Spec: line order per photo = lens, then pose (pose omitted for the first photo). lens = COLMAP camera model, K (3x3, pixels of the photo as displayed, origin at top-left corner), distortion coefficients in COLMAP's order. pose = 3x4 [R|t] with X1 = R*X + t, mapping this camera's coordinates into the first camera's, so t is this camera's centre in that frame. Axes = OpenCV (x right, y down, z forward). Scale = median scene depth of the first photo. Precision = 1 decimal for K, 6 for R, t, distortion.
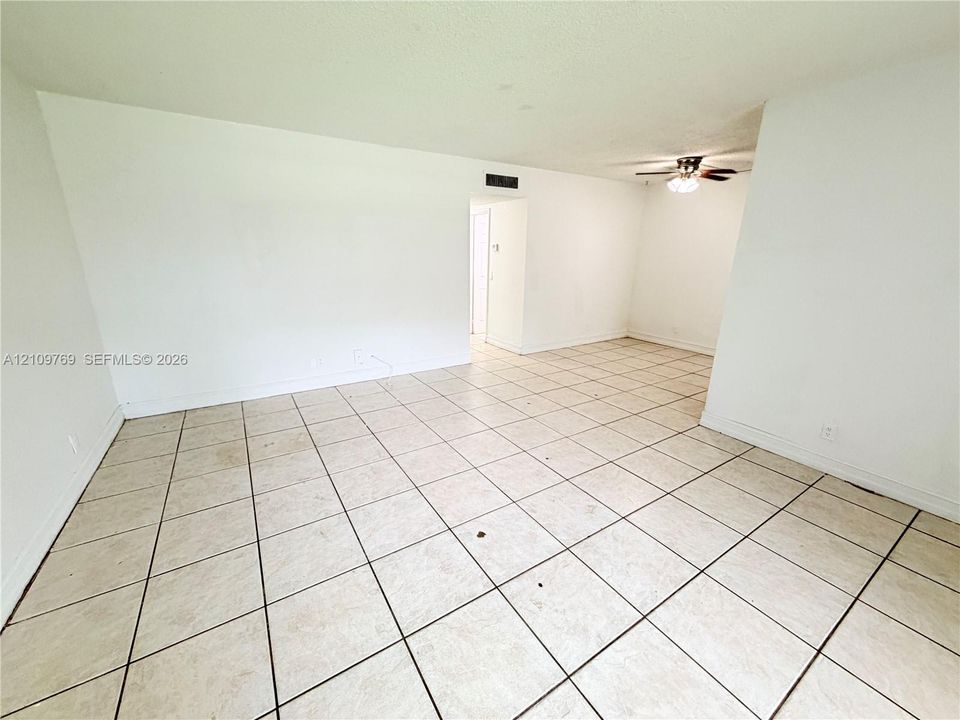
lens RADIAL K [[381.1, 0, 477.2], [0, 381.1, 361.4], [0, 0, 1]] dist [0.000131, -0.000196]
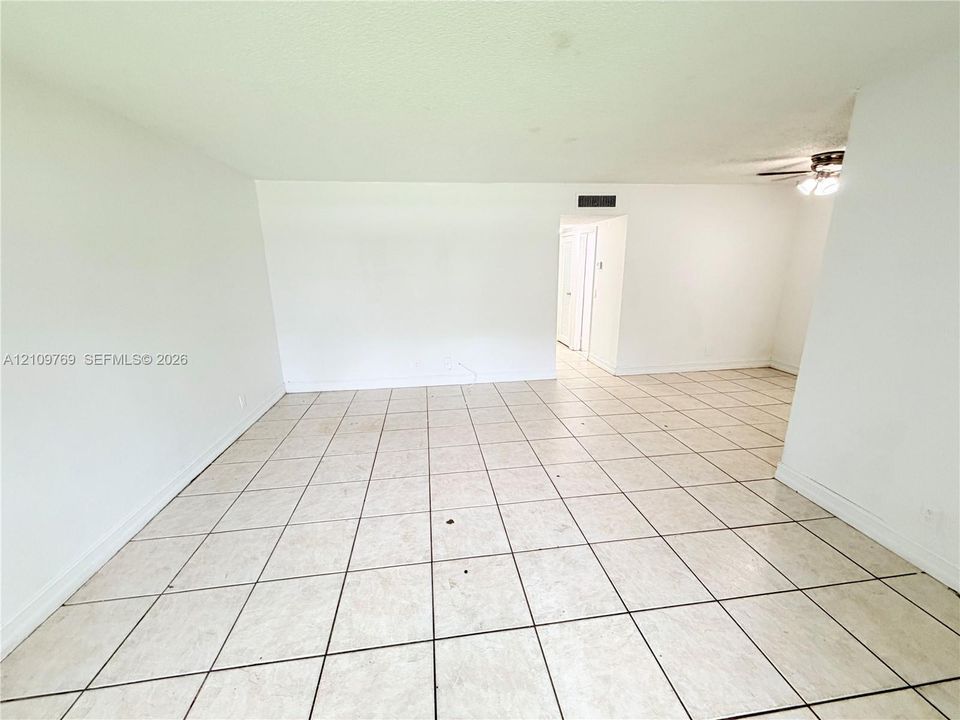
lens RADIAL K [[381.1, 0, 477.2], [0, 381.1, 361.4], [0, 0, 1]] dist [0.000131, -0.000196]
pose [[0.908623, 0.079542, -0.409973, 0.314928], [-0.092313, 0.995665, -0.011416, -0.016888], [0.407287, 0.048219, 0.912026, -0.031869]]
